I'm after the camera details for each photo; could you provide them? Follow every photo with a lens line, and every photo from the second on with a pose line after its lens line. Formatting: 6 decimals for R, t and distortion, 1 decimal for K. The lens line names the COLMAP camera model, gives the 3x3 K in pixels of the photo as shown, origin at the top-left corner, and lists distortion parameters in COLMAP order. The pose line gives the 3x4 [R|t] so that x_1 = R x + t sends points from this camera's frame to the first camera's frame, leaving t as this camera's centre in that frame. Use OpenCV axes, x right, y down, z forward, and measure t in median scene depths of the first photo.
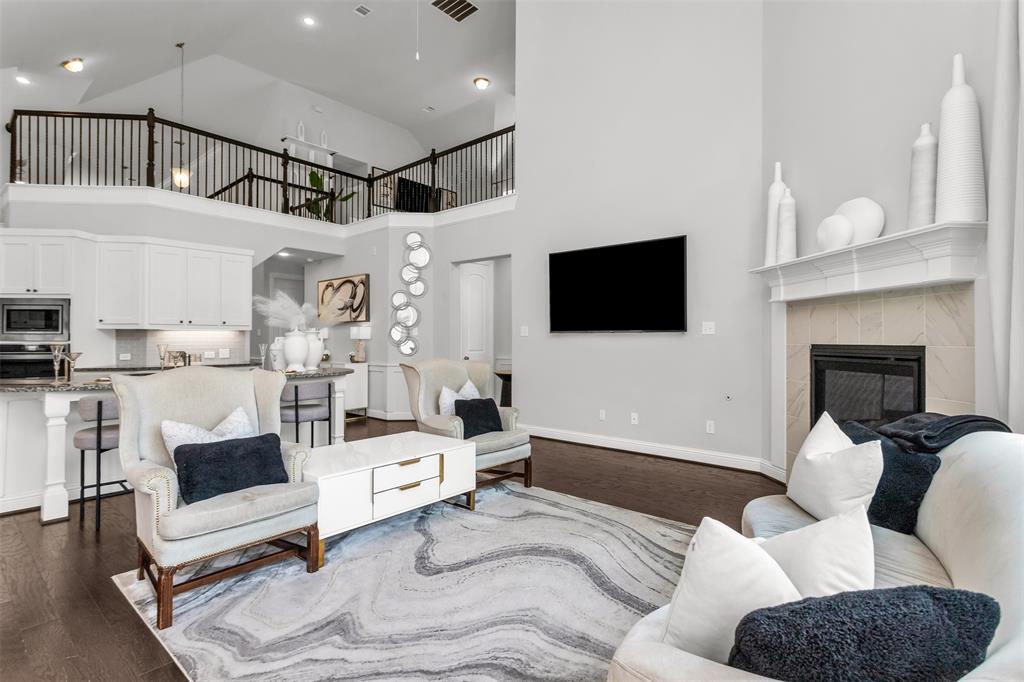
lens RADIAL K [[494.6, 0, 508.8], [0, 494.6, 335.4], [0, 0, 1]] dist [0.001969, 0.001427]
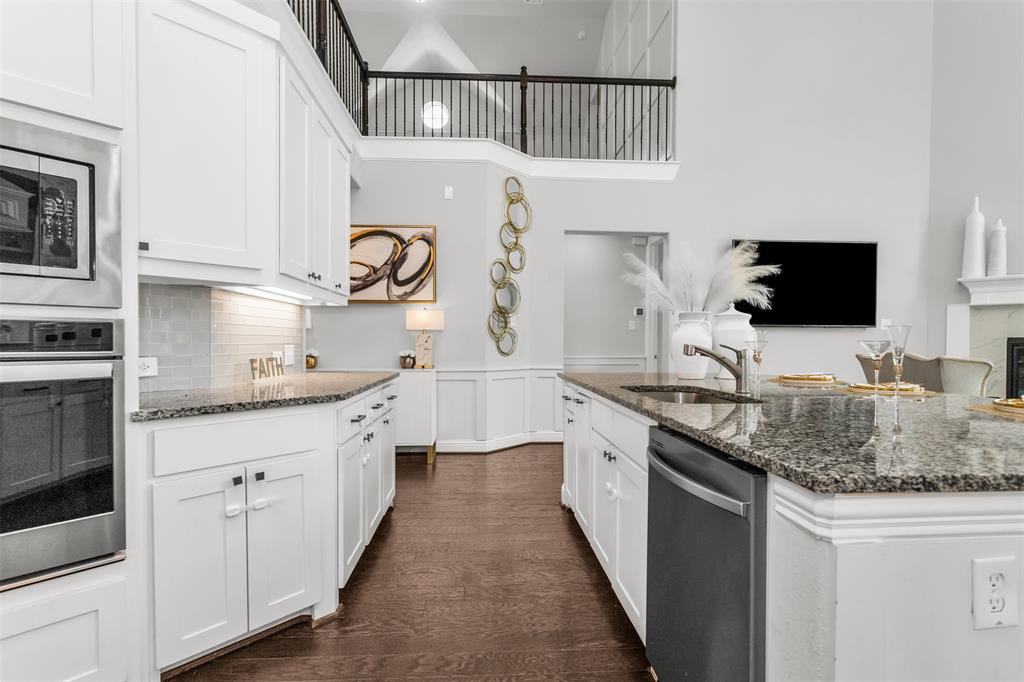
lens RADIAL K [[494.6, 0, 508.8], [0, 494.6, 348.0], [0, 0, 1]] dist [0.001969, 0.001427]
pose [[0.721870, -0.004952, 0.692011, -0.907280], [-0.009688, 0.999804, 0.017261, 0.025199], [-0.691961, -0.019164, 0.721680, 0.663030]]
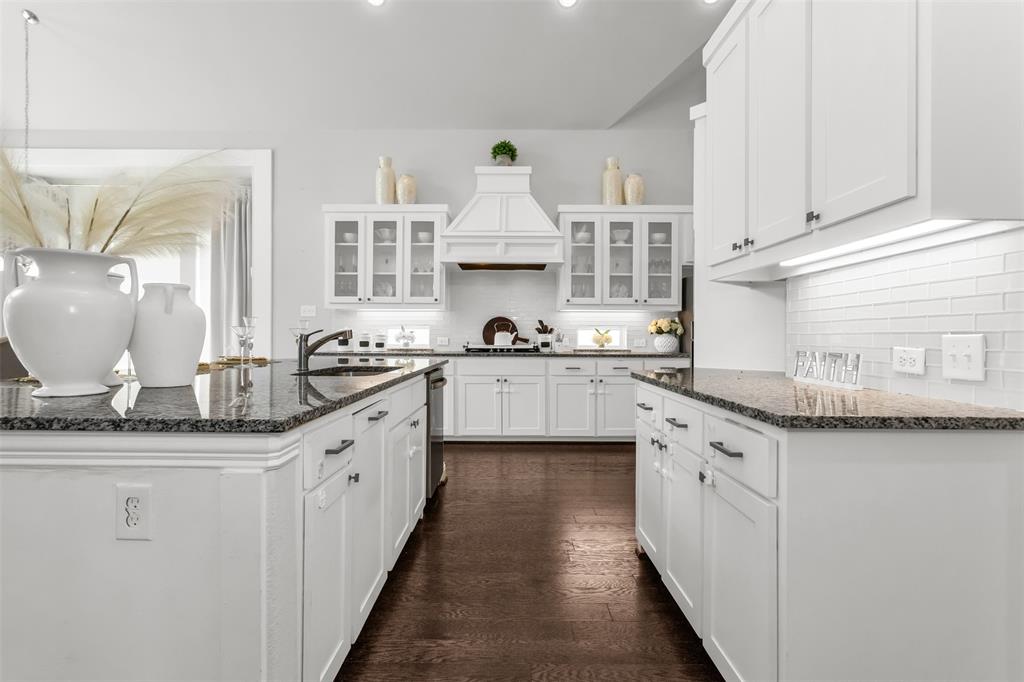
lens RADIAL K [[494.6, 0, 513.0], [0, 494.6, 340.7], [0, 0, 1]] dist [0.001969, 0.001427]
pose [[-0.760157, 0.002313, -0.649735, -0.381368], [-0.000104, 0.999993, 0.003682, 0.035517], [0.649739, 0.002866, -0.760152, 1.267290]]
